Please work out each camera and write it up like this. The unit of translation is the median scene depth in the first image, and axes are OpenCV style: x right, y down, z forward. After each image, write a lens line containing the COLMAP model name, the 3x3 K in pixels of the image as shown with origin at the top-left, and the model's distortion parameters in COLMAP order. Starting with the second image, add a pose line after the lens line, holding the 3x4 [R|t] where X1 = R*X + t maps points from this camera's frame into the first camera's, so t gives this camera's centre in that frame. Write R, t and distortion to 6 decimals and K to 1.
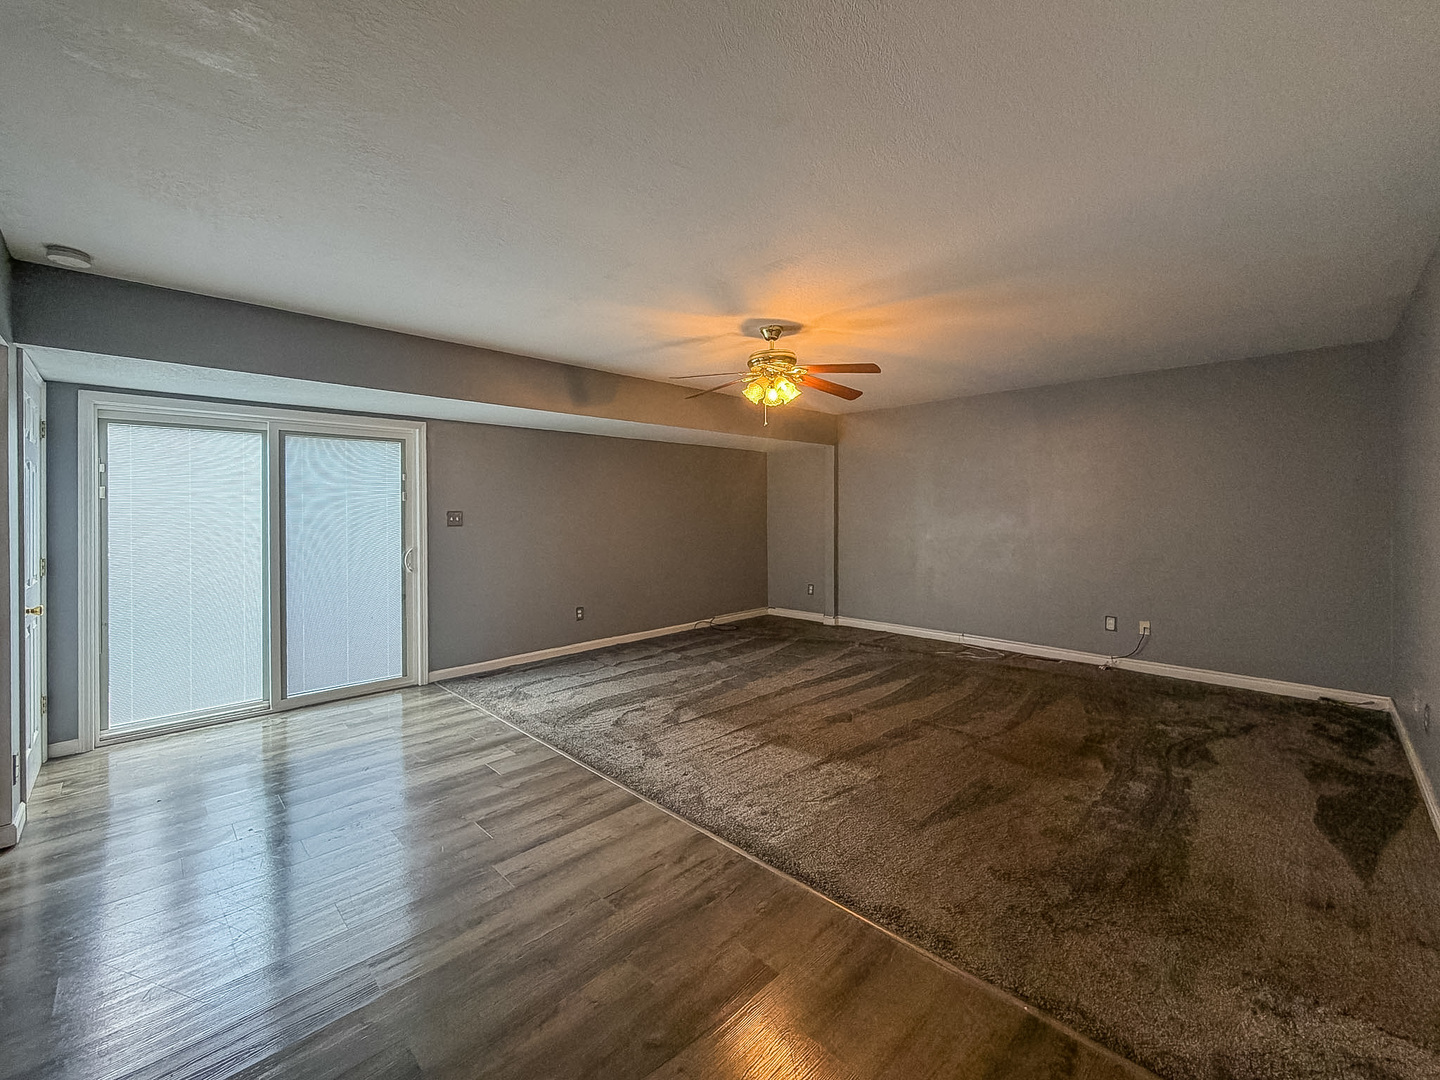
lens RADIAL K [[591.9, 0, 727.0], [0, 591.9, 537.9], [0, 0, 1]] dist [-0.001280, 0.000118]
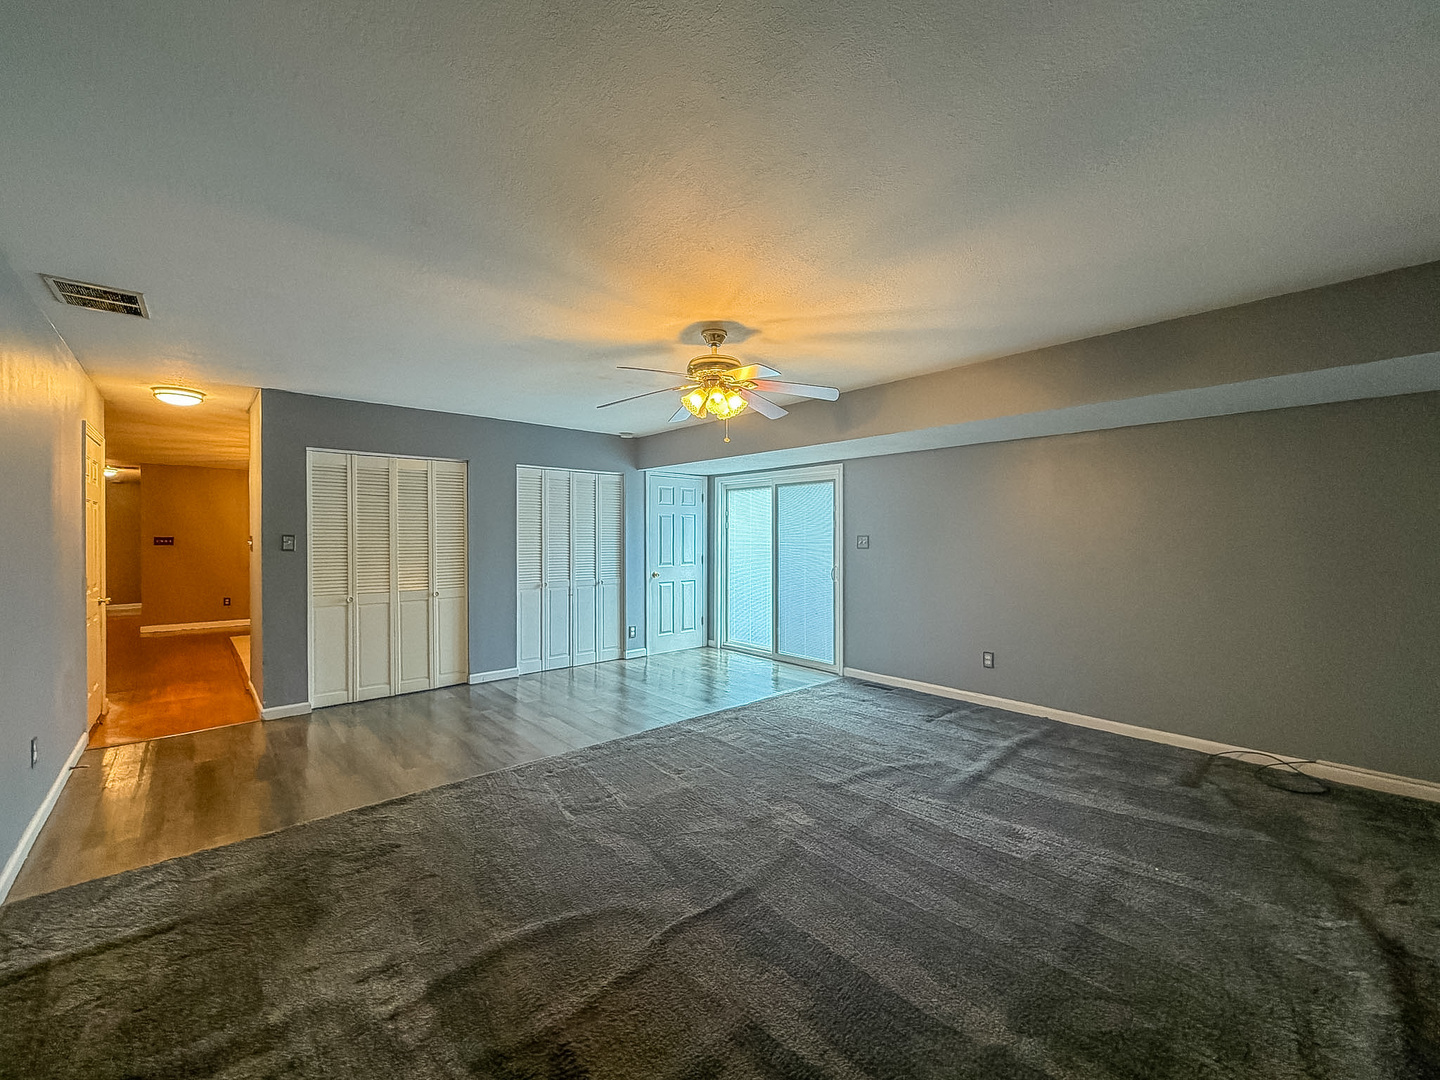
lens RADIAL K [[591.9, 0, 727.0], [0, 591.9, 537.9], [0, 0, 1]] dist [-0.001280, 0.000118]
pose [[-0.080482, 0.009083, -0.996715, 0.927309], [-0.046877, 0.998818, 0.012887, -0.053488], [0.995653, 0.047760, -0.079962, 1.079848]]
